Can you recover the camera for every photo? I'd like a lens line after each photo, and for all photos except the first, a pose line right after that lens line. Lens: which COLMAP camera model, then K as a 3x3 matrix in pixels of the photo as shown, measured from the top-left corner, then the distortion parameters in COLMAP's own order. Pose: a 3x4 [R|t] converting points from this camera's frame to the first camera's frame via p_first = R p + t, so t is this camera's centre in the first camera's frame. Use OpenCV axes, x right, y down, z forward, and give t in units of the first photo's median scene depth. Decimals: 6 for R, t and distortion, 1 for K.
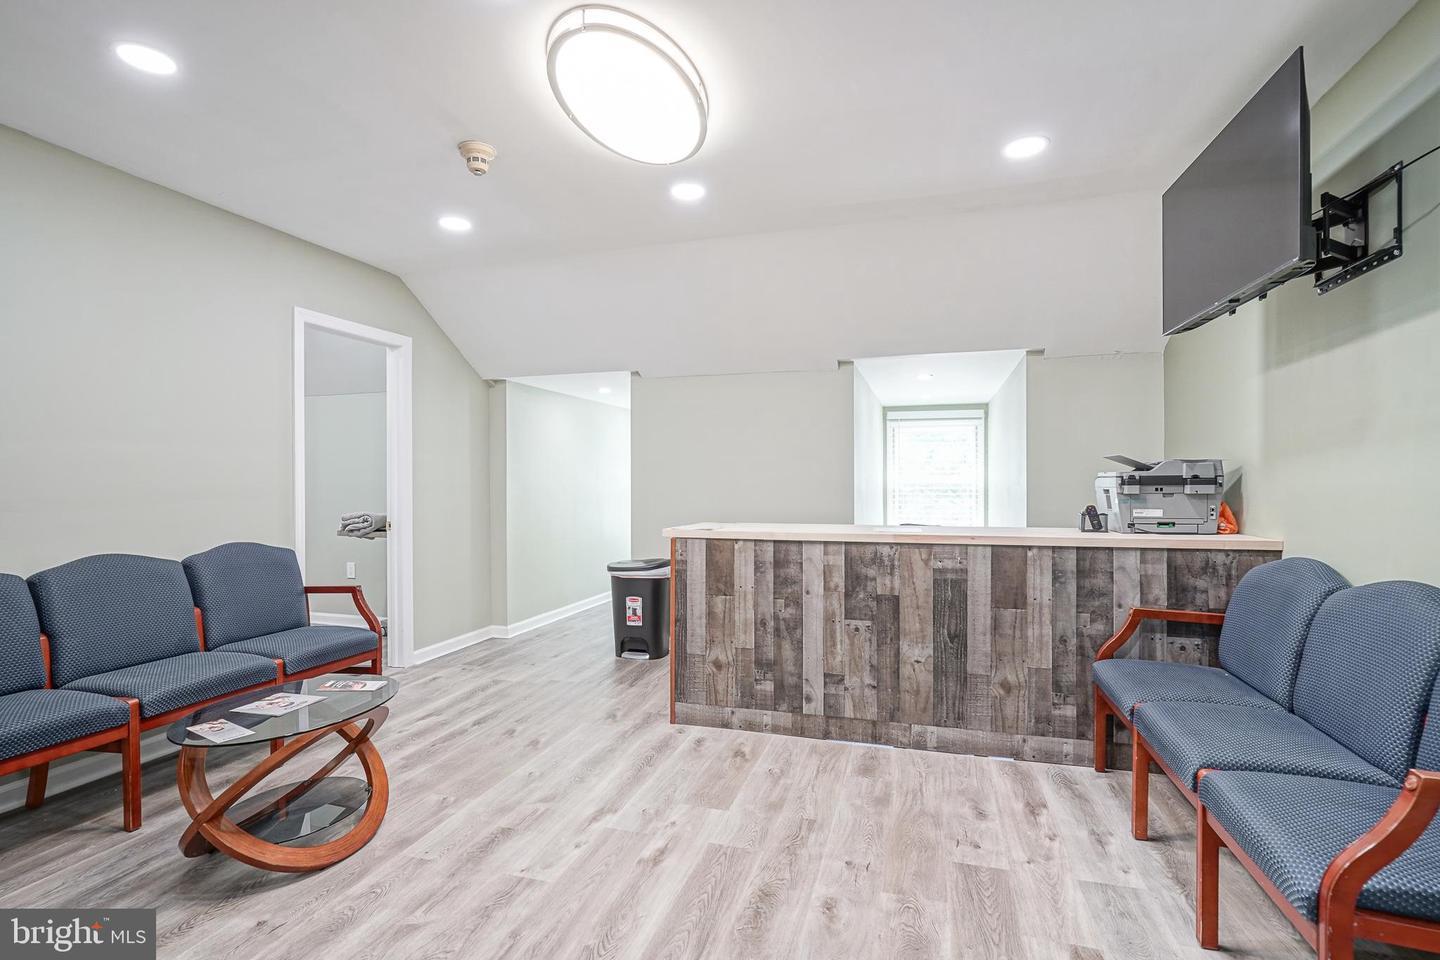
lens RADIAL K [[716.2, 0, 714.8], [0, 716.2, 487.3], [0, 0, 1]] dist [-0.011253, 0.005492]
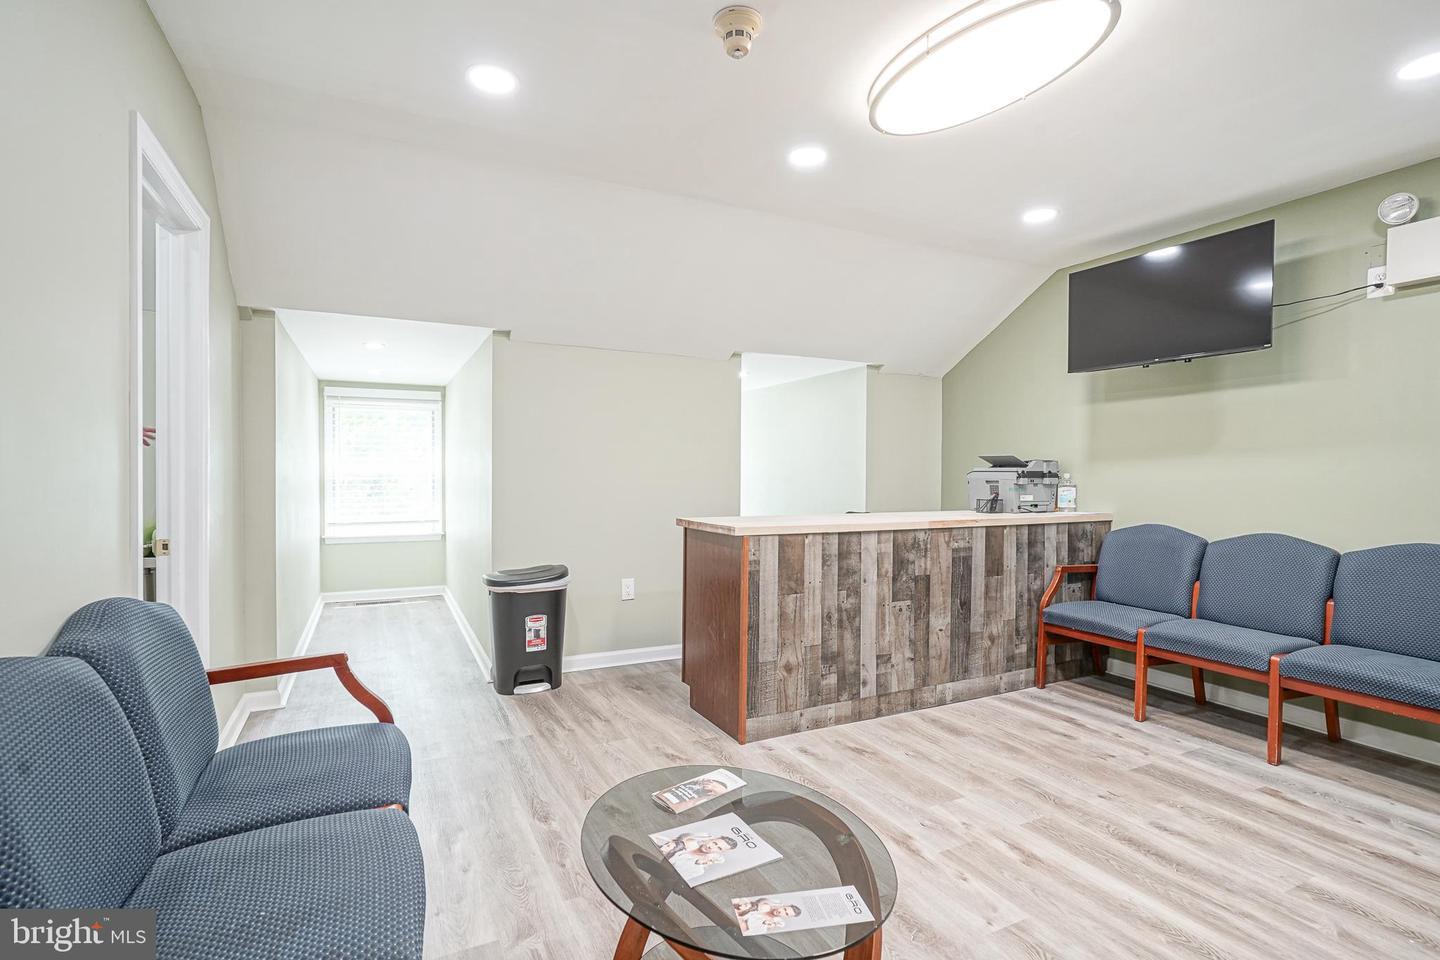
lens RADIAL K [[716.2, 0, 716.9], [0, 716.2, 473.7], [0, 0, 1]] dist [-0.011253, 0.005492]
pose [[0.706378, 0.002469, 0.707831, -0.773064], [-0.005551, 0.999982, 0.002051, -0.010070], [-0.707813, -0.005378, 0.706379, 0.426420]]
